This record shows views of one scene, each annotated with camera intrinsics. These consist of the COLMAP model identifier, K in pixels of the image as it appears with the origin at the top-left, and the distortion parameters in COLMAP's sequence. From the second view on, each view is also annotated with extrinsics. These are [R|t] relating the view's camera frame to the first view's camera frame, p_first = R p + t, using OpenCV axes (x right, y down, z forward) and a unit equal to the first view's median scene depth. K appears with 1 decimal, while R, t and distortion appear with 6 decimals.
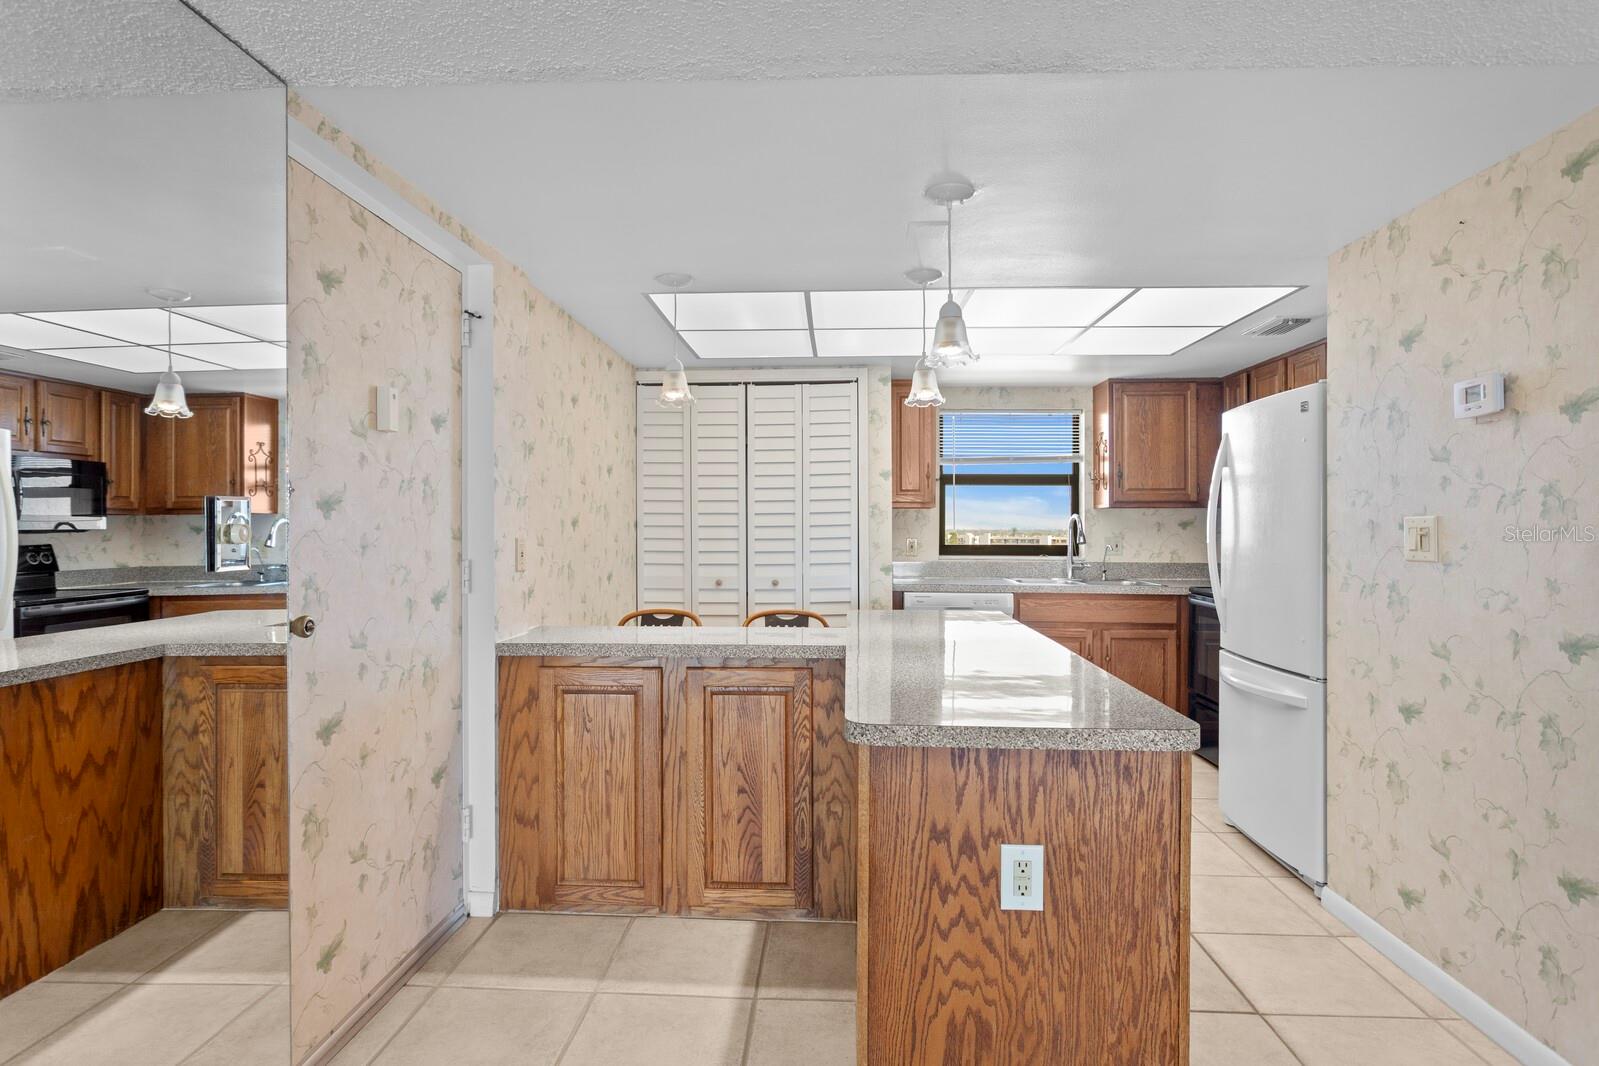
lens RADIAL K [[832.2, 0, 793.5], [0, 832.2, 525.2], [0, 0, 1]] dist [-0.009246, 0.006429]
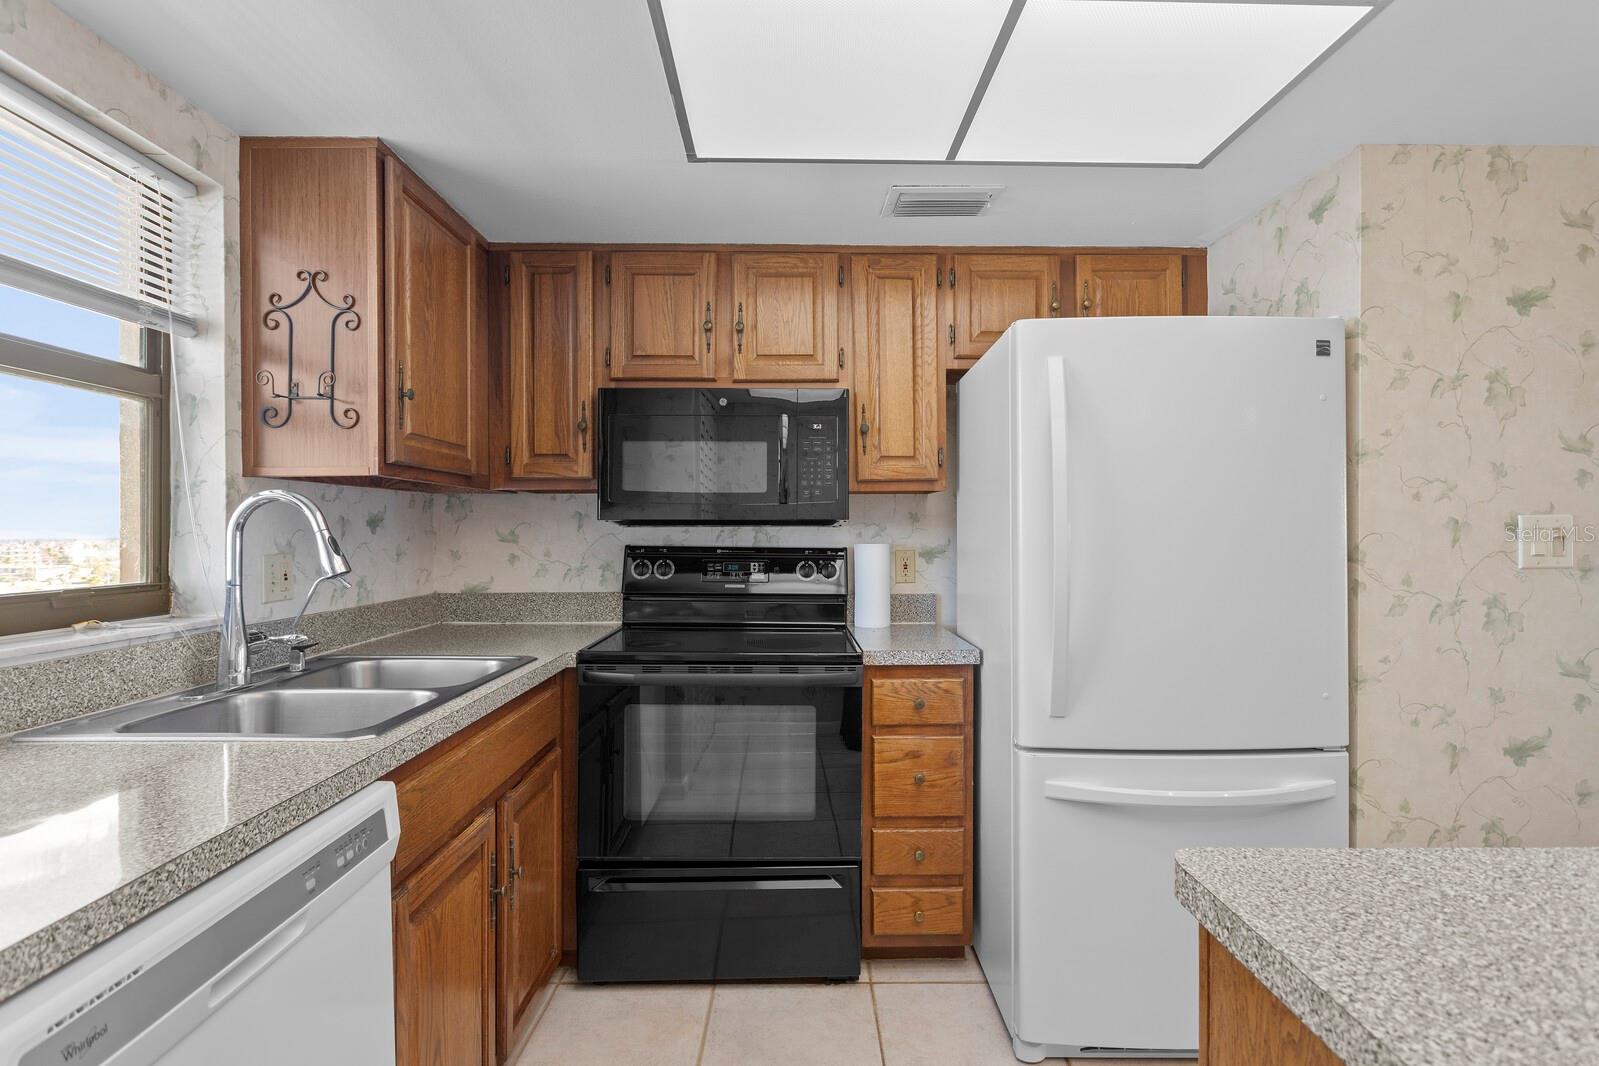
lens RADIAL K [[792.0, 0, 796.1], [0, 792.0, 527.3], [0, 0, 1]] dist [-0.014857, 0.007037]
pose [[-0.069994, 0.001610, 0.997546, 0.010069], [-0.002552, 0.999995, -0.001794, 0.004216], [-0.997544, -0.002671, -0.069989, 1.496856]]
